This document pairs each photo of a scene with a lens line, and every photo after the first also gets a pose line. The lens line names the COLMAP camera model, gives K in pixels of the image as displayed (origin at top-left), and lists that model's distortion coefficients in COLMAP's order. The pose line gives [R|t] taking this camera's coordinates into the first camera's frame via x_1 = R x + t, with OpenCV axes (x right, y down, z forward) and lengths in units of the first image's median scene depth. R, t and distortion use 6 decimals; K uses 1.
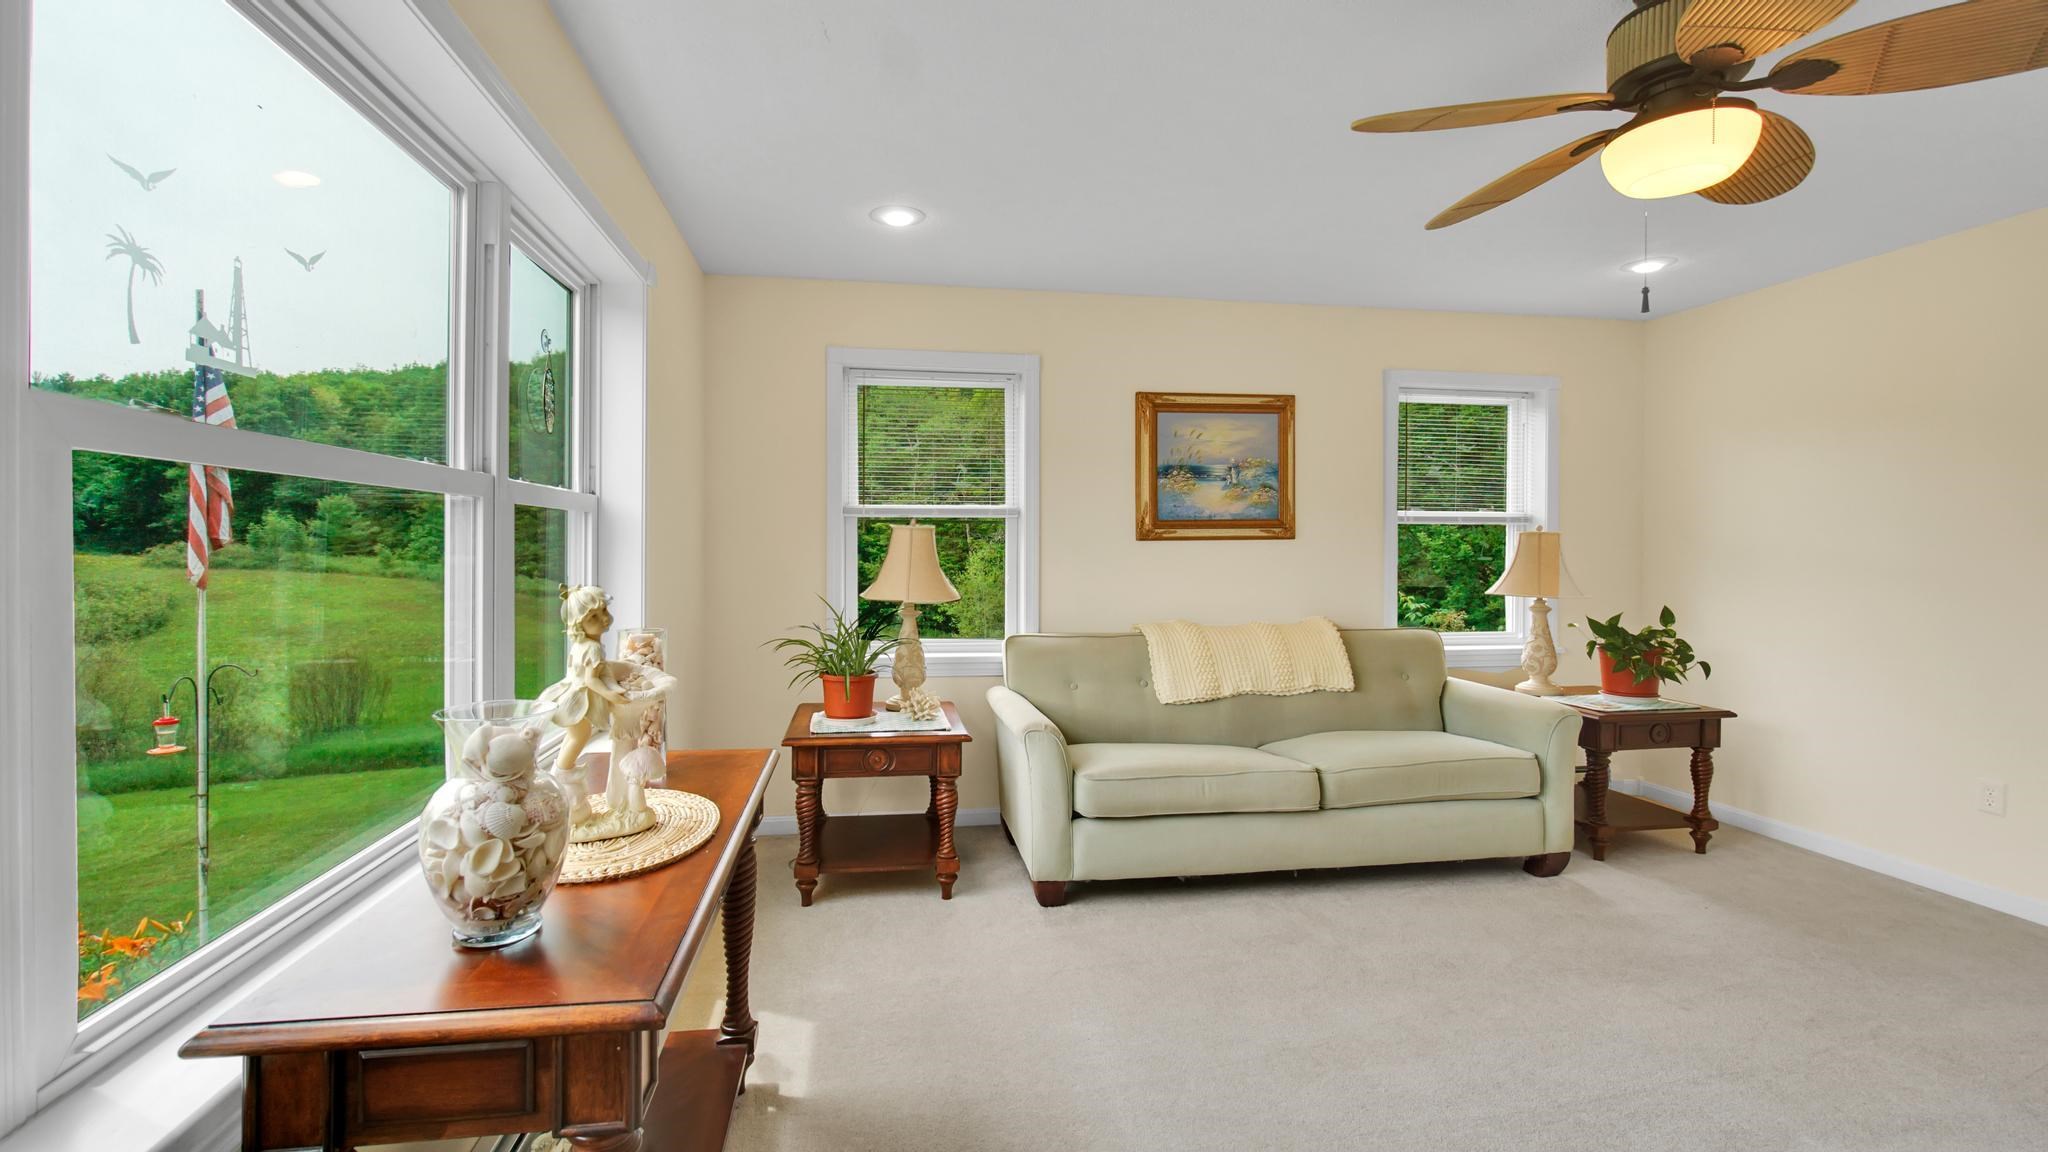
lens RADIAL K [[877.0, 0, 1018.6], [0, 877.0, 550.2], [0, 0, 1]] dist [-0.002358, -0.000279]
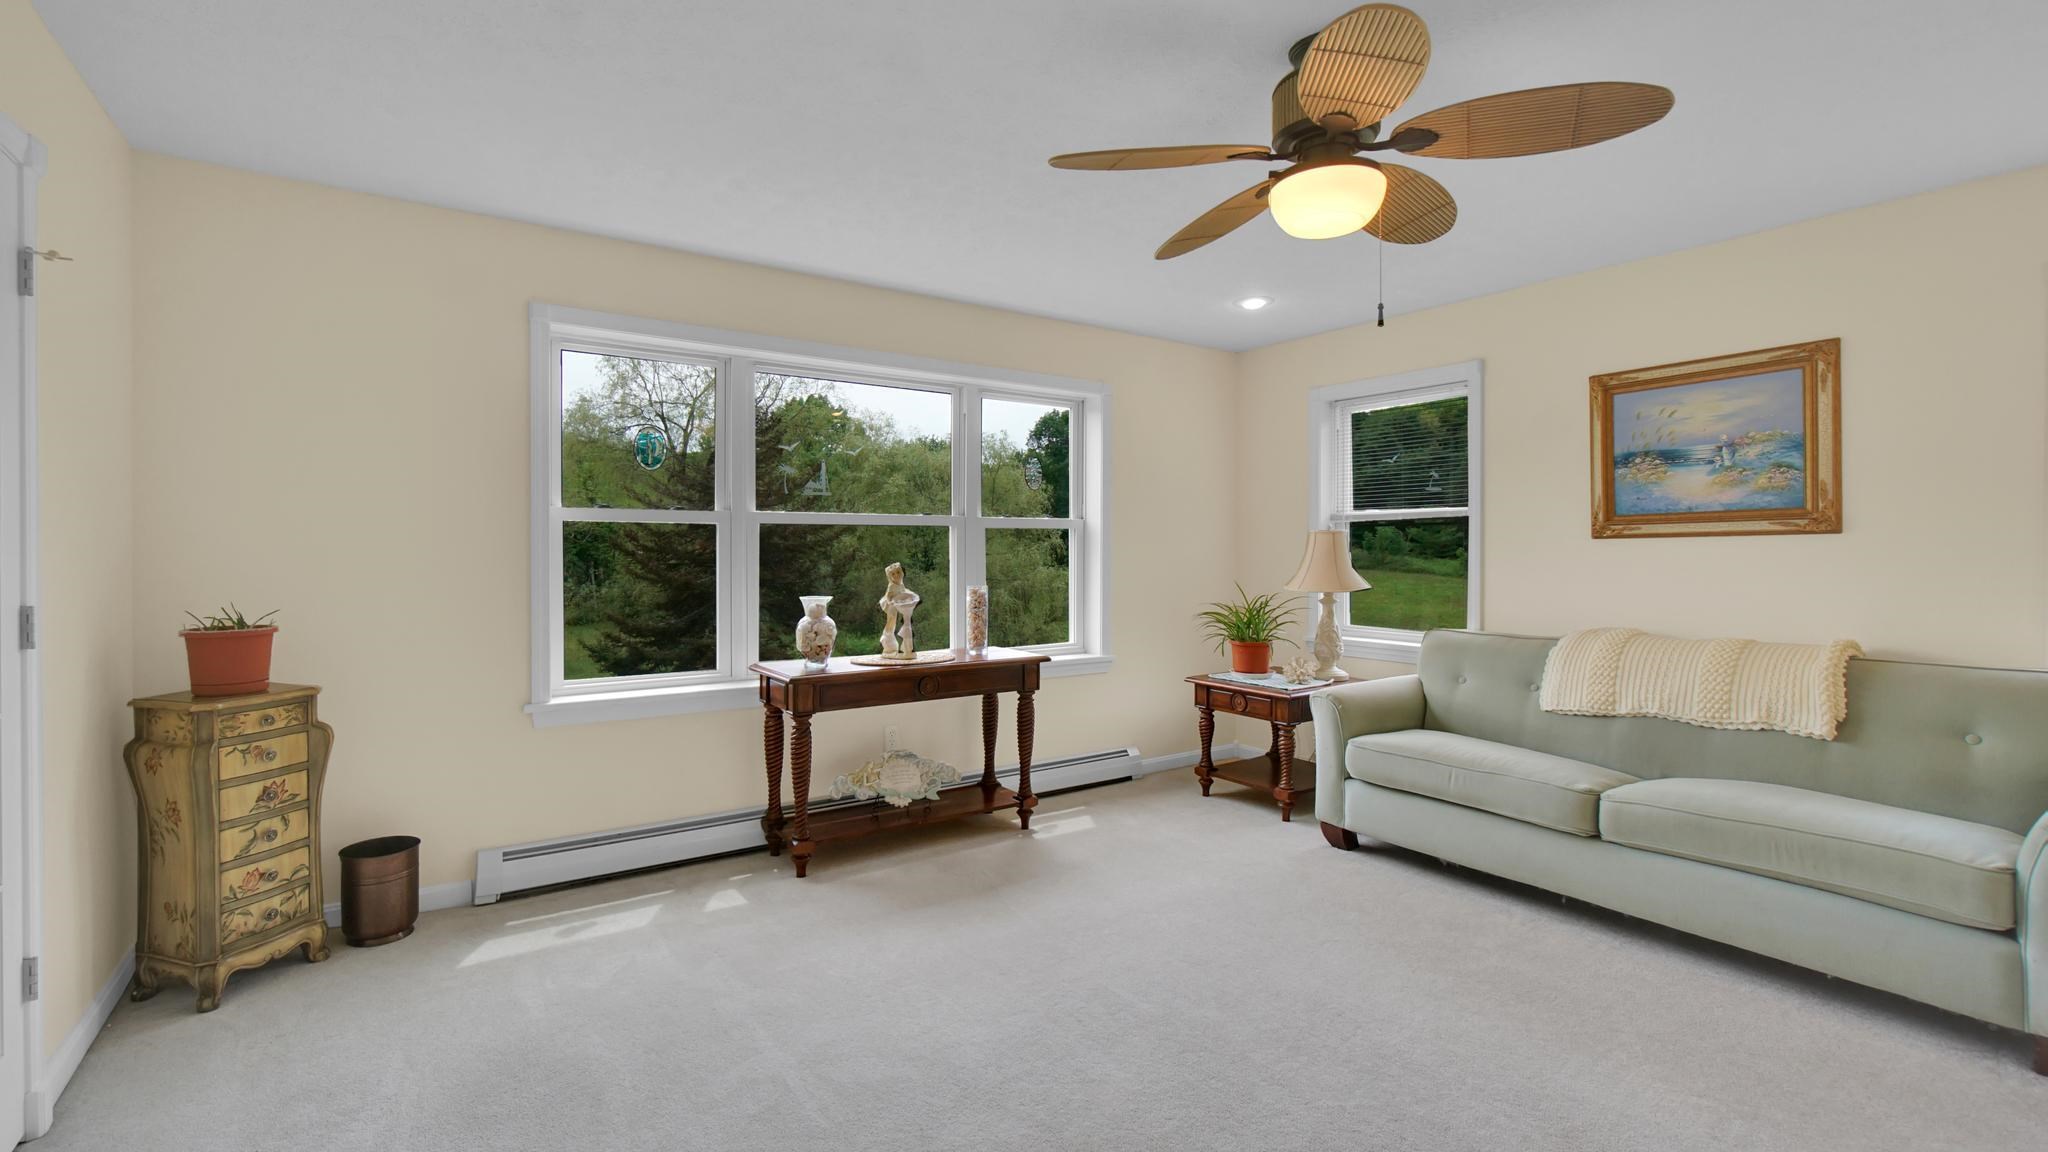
lens RADIAL K [[877.0, 0, 1018.6], [0, 877.0, 550.2], [0, 0, 1]] dist [-0.002358, -0.000279]
pose [[0.447918, -0.004065, -0.894065, 0.682903], [0.000493, 0.999991, -0.004300, 0.004635], [0.894075, 0.001486, 0.447916, 0.056710]]
